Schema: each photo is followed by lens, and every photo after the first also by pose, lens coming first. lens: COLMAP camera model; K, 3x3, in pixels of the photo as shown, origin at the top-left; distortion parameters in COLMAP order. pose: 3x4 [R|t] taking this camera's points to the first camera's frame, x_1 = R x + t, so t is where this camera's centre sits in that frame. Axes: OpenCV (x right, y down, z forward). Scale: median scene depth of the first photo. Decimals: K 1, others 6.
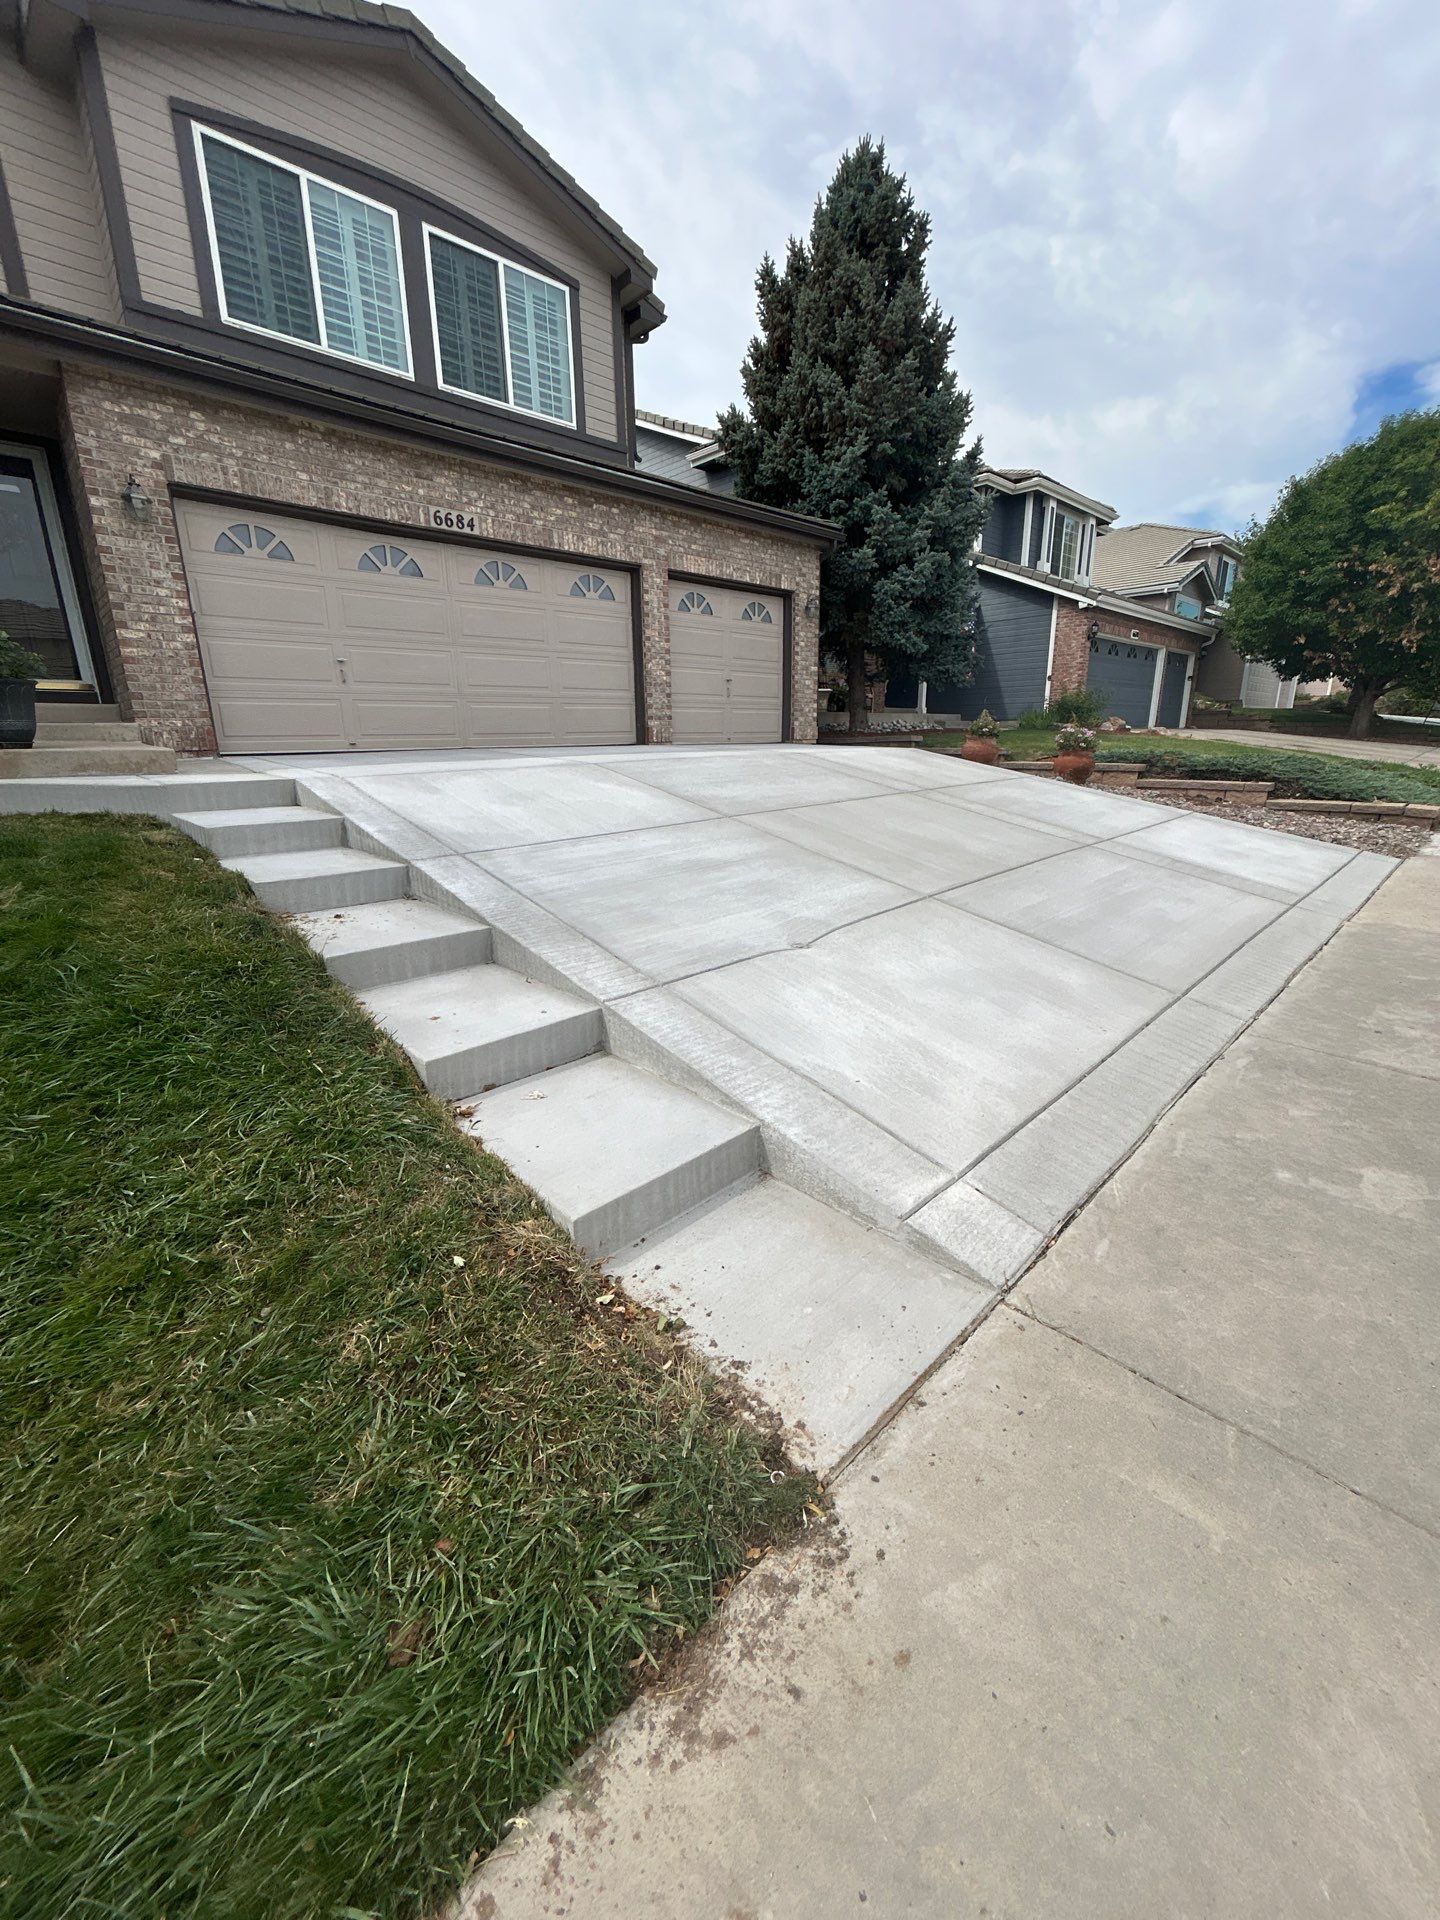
lens RADIAL K [[767.0, 0, 719.9], [0, 767.0, 945.8], [0, 0, 1]] dist [0.003694, 0.000862]
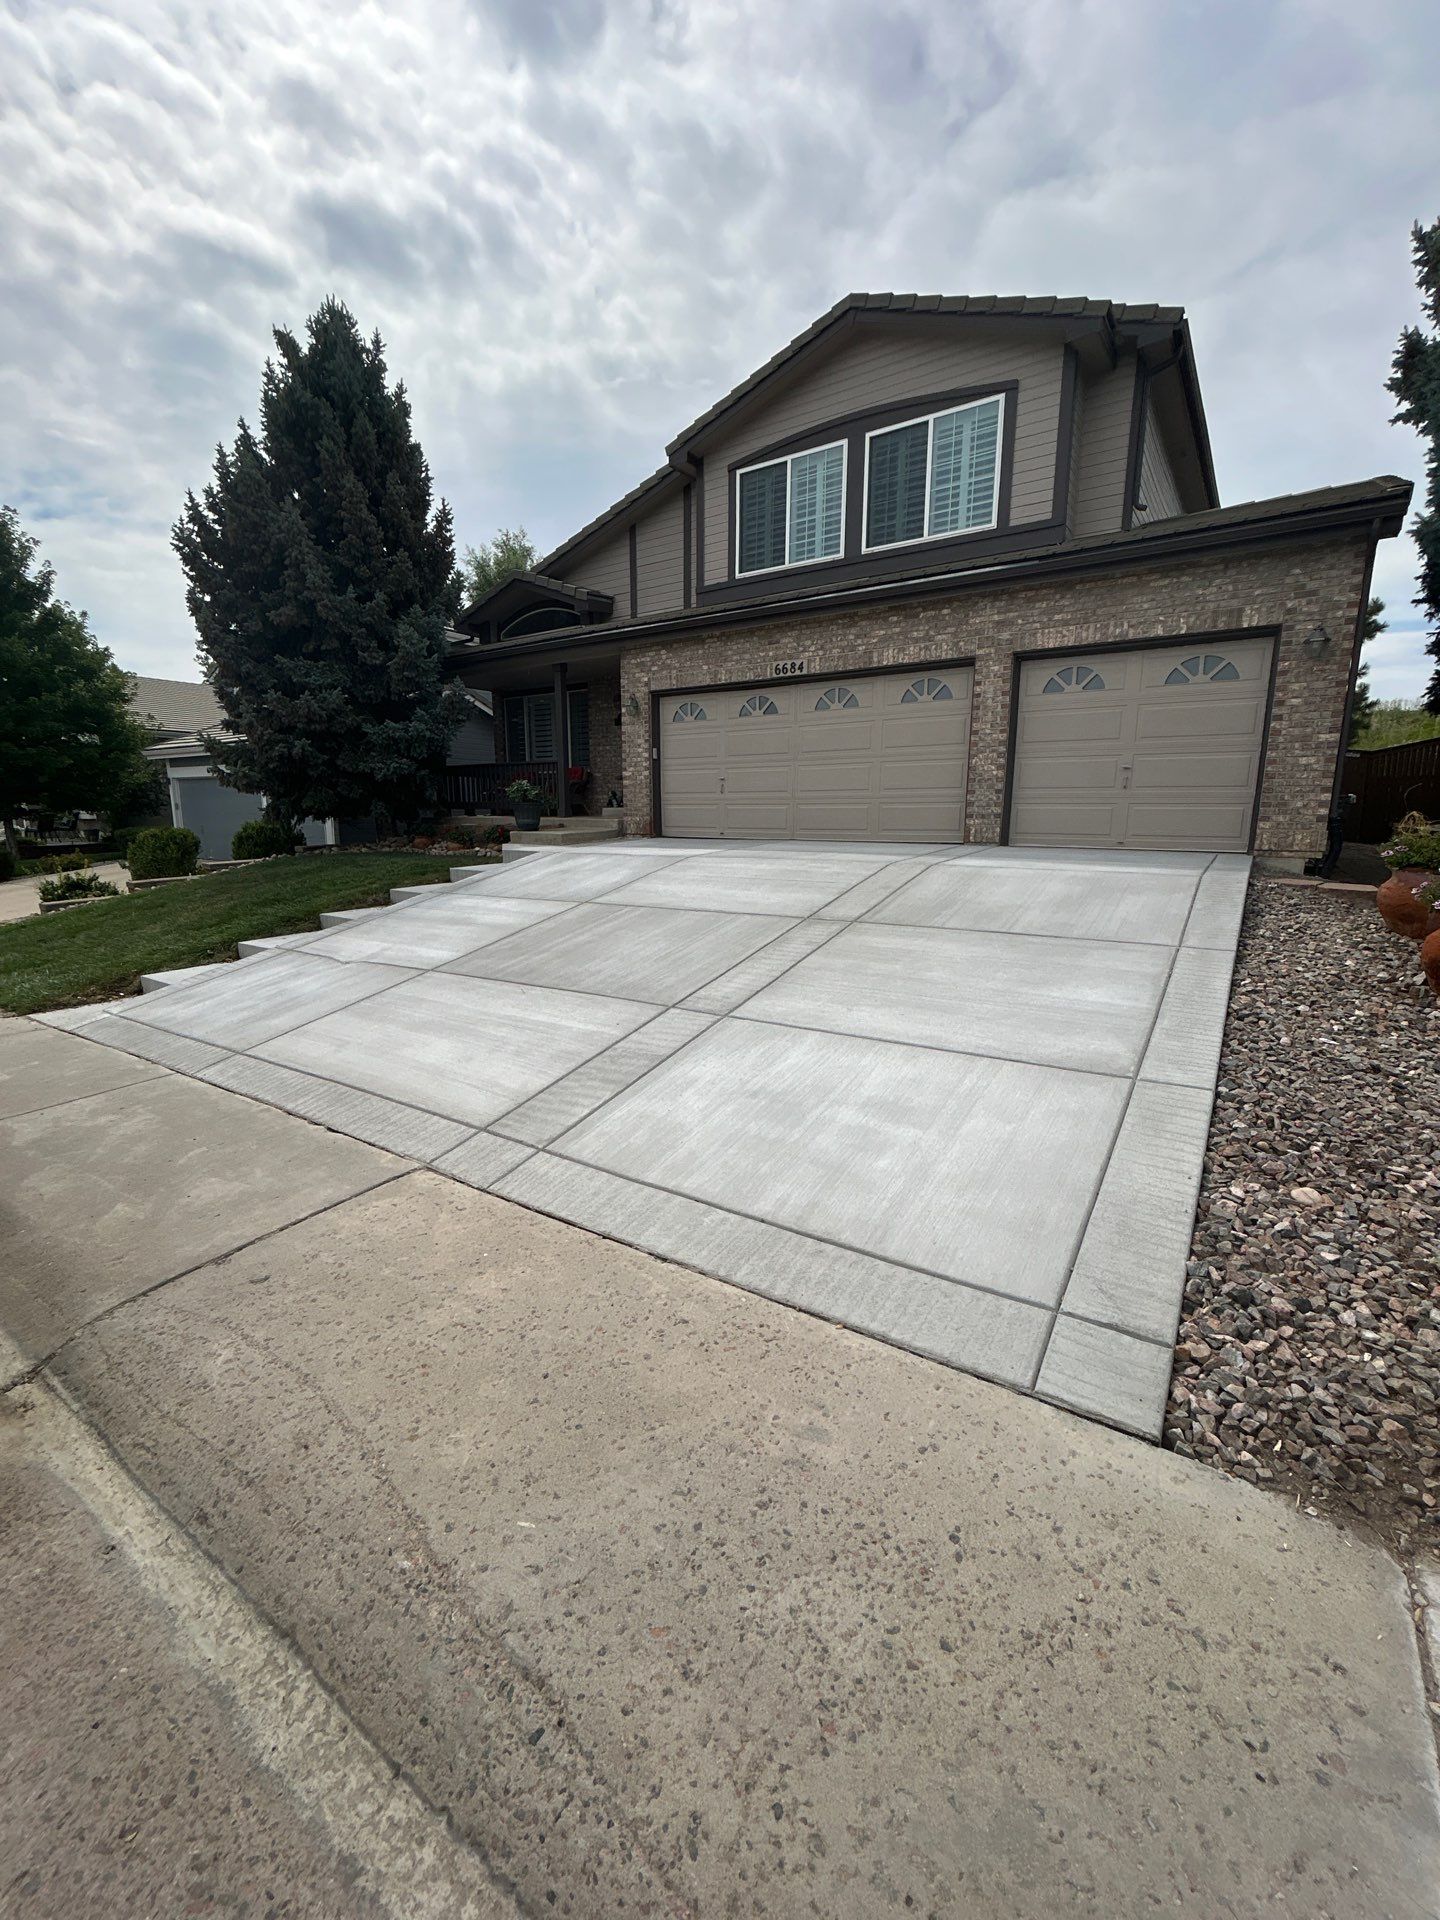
lens RADIAL K [[789.4, 0, 720.0], [0, 789.4, 960.0], [0, 0, 1]] dist [-0.007379, -0.000064]
pose [[0.194218, 0.193822, -0.961620, 0.847601], [-0.267148, 0.953685, 0.138266, -0.199675], [0.943881, 0.230041, 0.237002, 0.580224]]
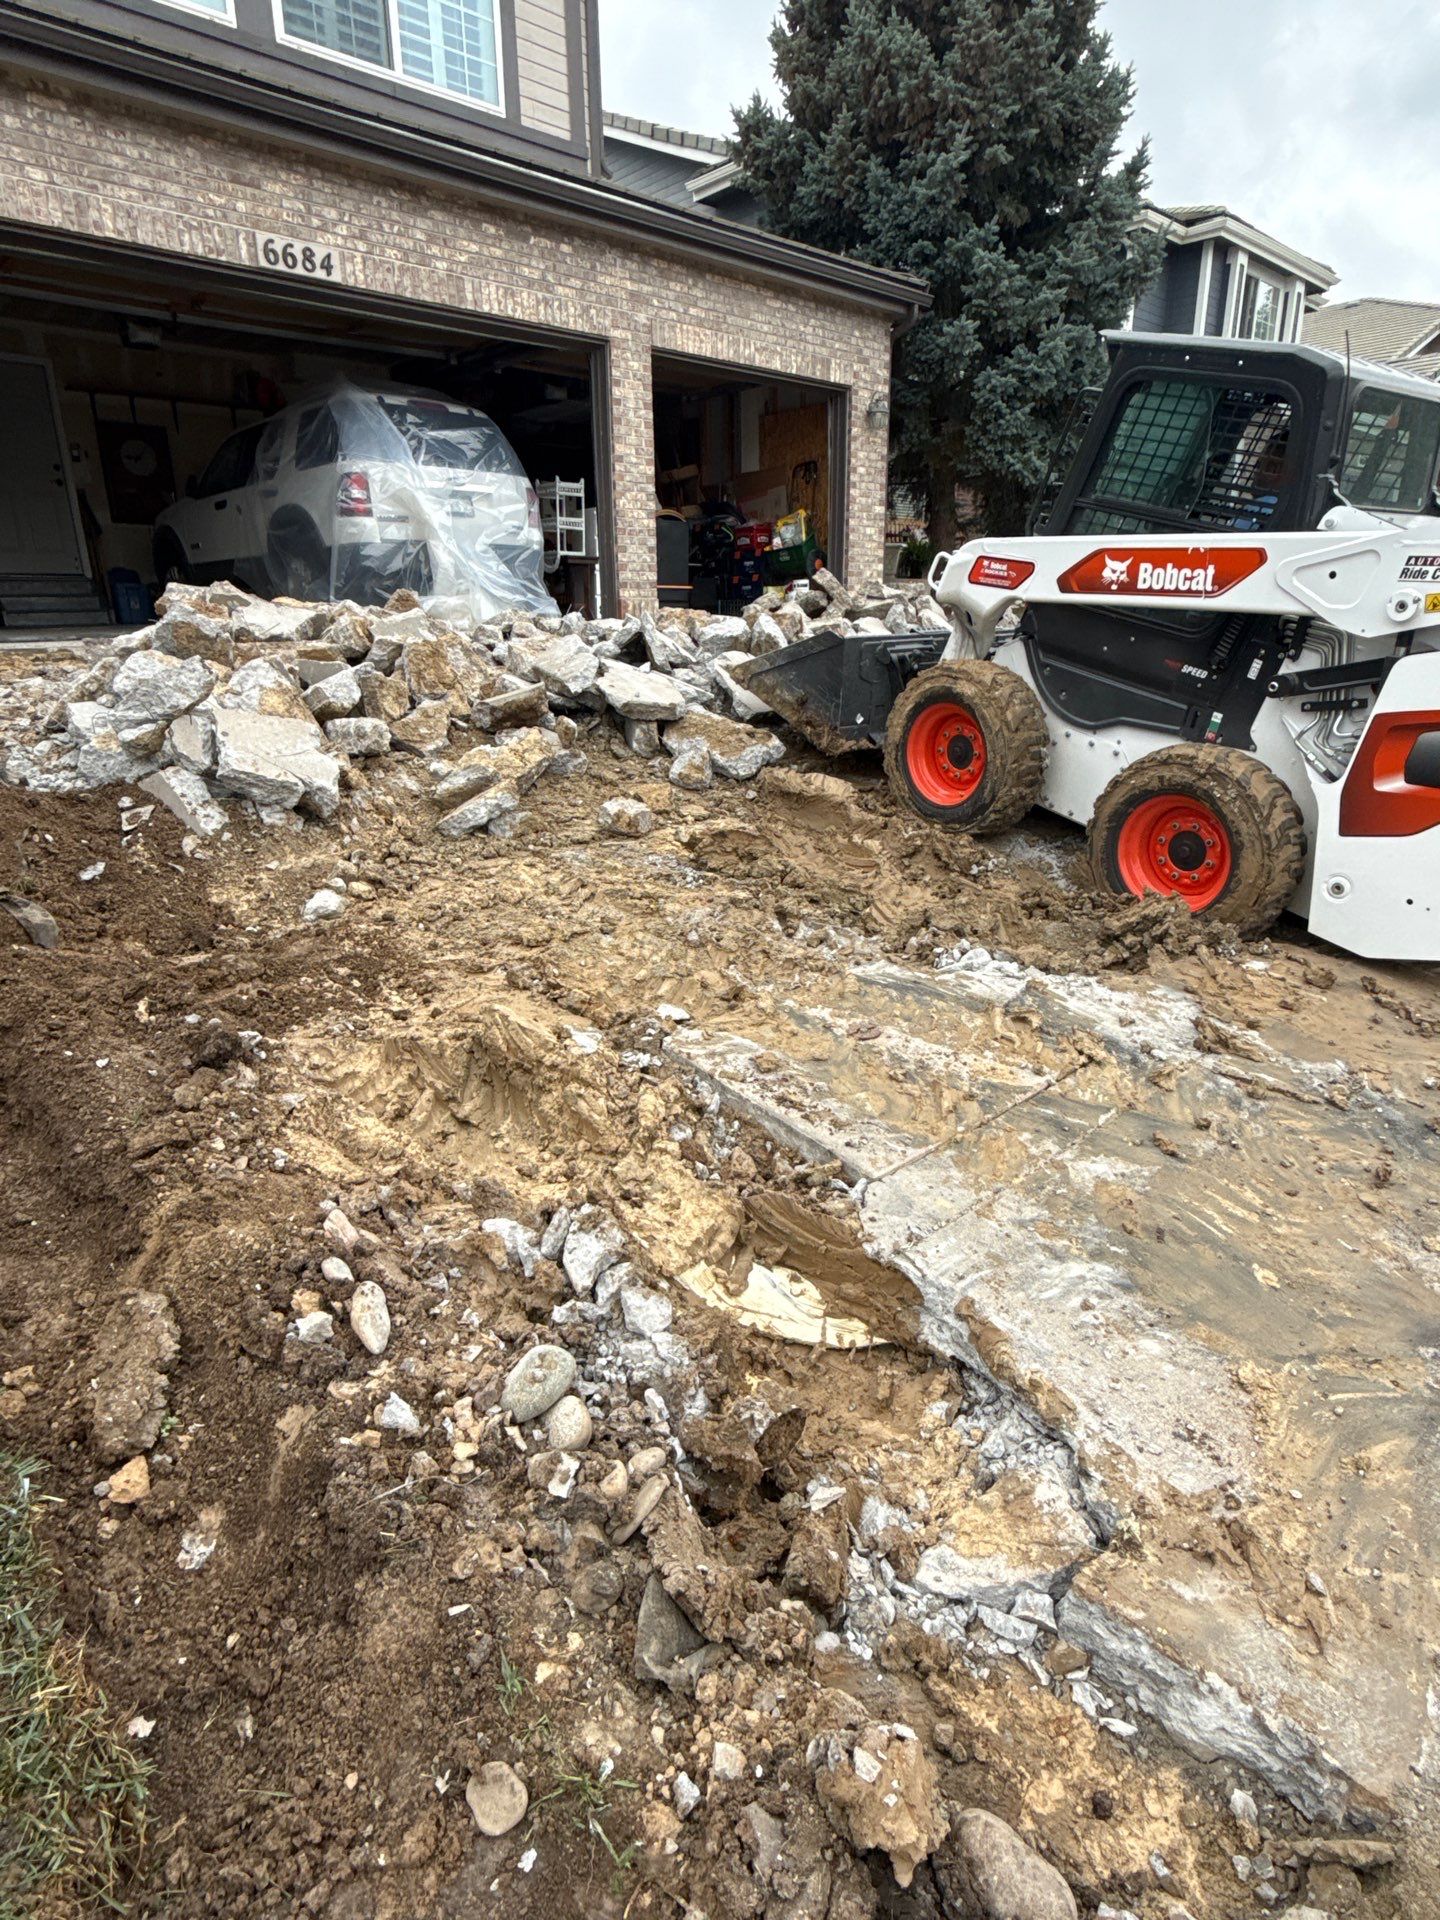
lens RADIAL K [[1068.7, 0, 726.9], [0, 1068.7, 957.9], [0, 0, 1]] dist [0.002528, -0.001280]
pose [[0.999952, 0.005837, -0.007900, 0.004428], [-0.005483, 0.999014, 0.044057, -0.029845], [0.008150, -0.044012, 0.998998, 0.107130]]
